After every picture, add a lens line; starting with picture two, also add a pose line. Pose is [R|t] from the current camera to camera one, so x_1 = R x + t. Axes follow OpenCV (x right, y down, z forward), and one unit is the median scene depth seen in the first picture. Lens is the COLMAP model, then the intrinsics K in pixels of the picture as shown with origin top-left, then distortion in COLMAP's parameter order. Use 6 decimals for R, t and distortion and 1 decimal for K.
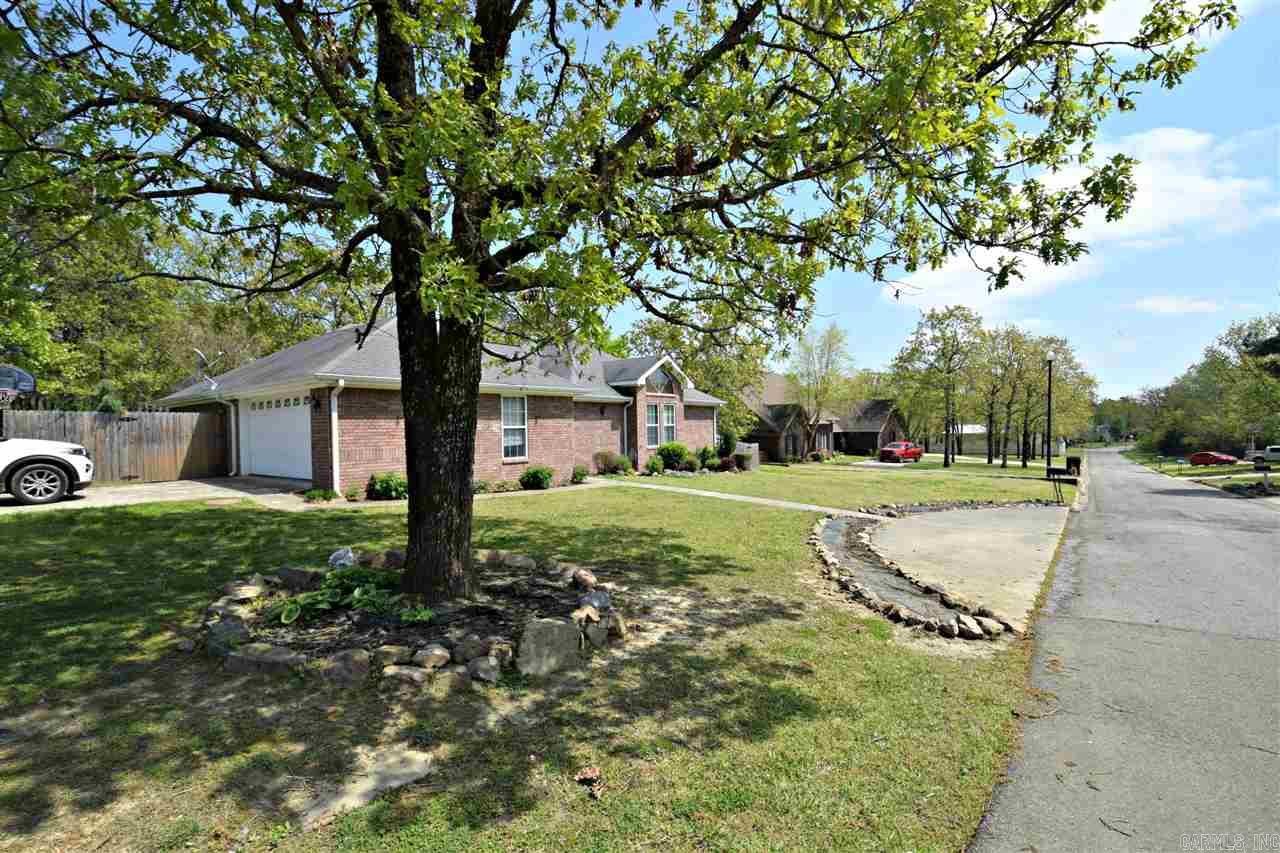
lens RADIAL K [[567.0, 0, 637.7], [0, 567.0, 433.1], [0, 0, 1]] dist [0.017924, -0.021646]
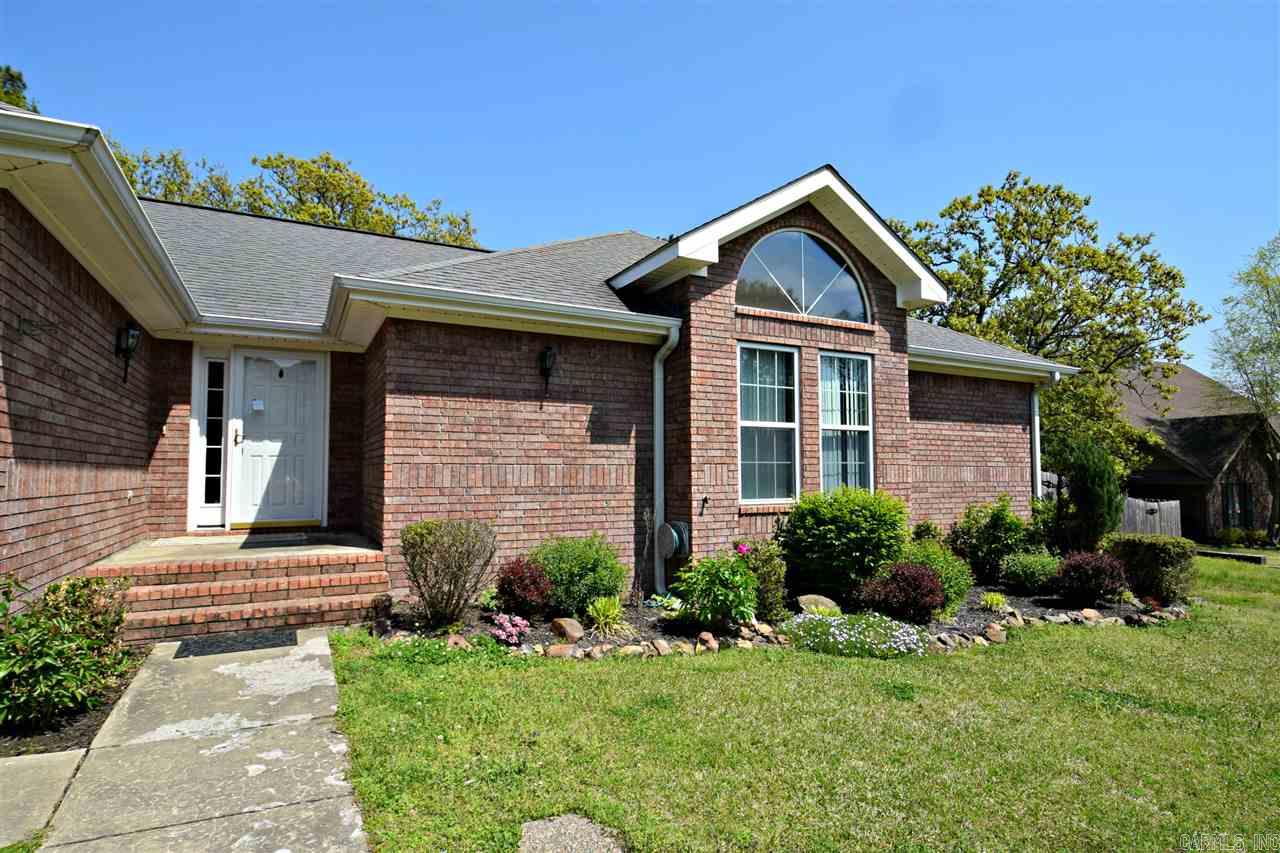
lens RADIAL K [[667.5, 0, 640.0], [0, 667.5, 426.5], [0, 0, 1]] dist [0.002203, 0.000038]
pose [[0.917364, -0.009021, -0.397947, 0.126117], [-0.019368, 0.997547, -0.067262, 0.012444], [0.397577, 0.069411, 0.914940, 0.879935]]
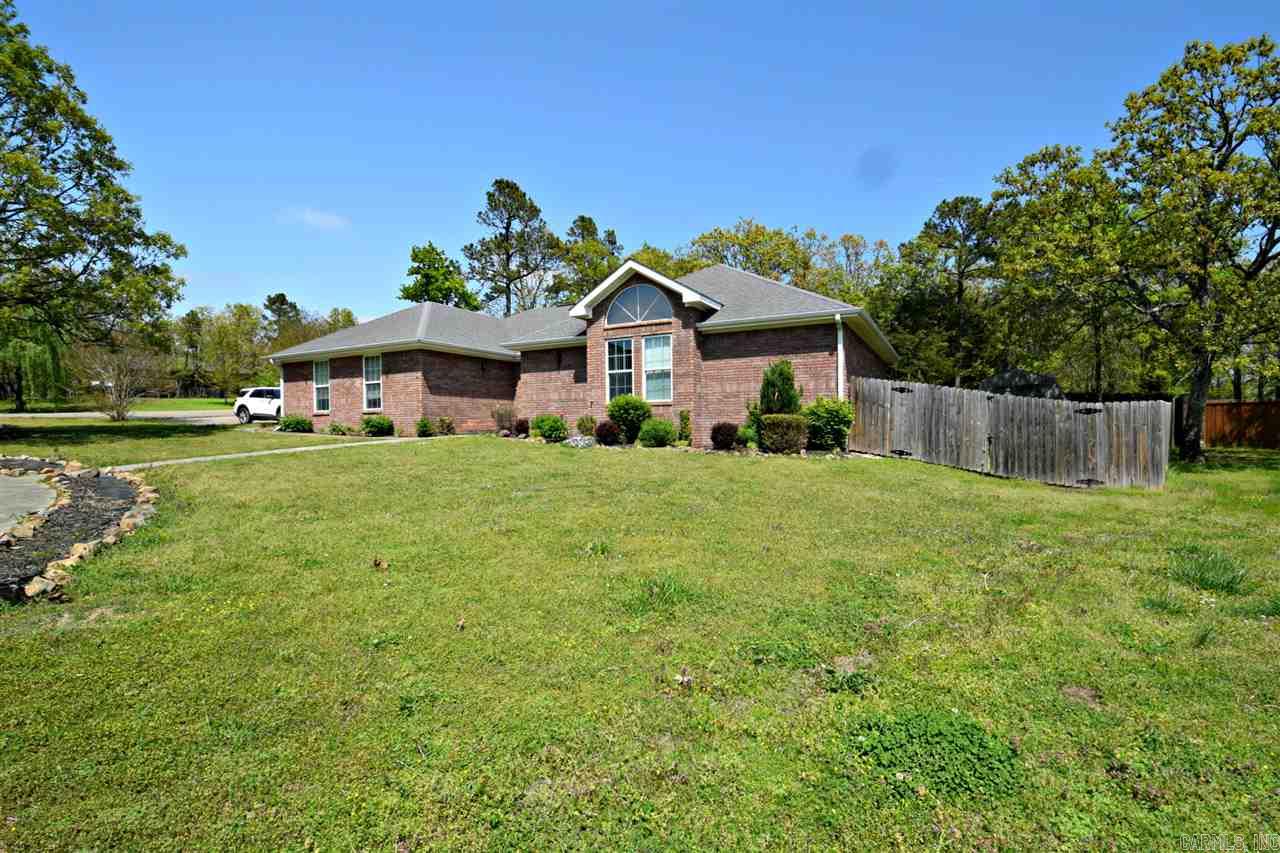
lens RADIAL K [[567.0, 0, 637.7], [0, 567.0, 433.1], [0, 0, 1]] dist [0.017924, -0.021646]
pose [[0.186258, 0.028360, -0.982092, 0.913992], [0.000908, 0.999578, 0.029037, 0.052682], [0.982501, -0.006300, 0.186153, 1.156787]]
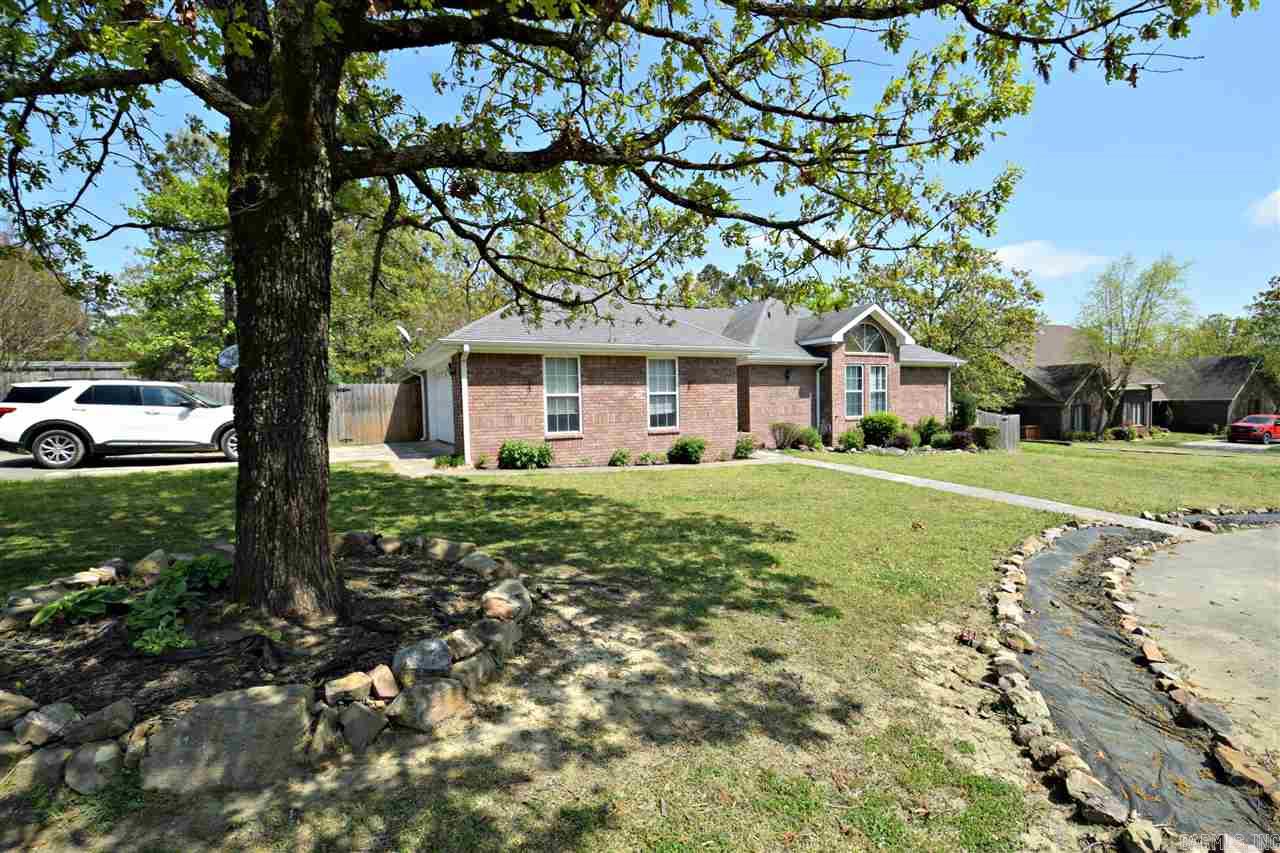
lens RADIAL K [[567.0, 0, 637.7], [0, 567.0, 433.1], [0, 0, 1]] dist [0.017924, -0.021646]
pose [[0.913260, 0.016258, -0.407053, 0.098771], [0.003543, 0.998849, 0.047844, 0.007845], [0.407363, -0.045136, 0.912150, 0.143246]]
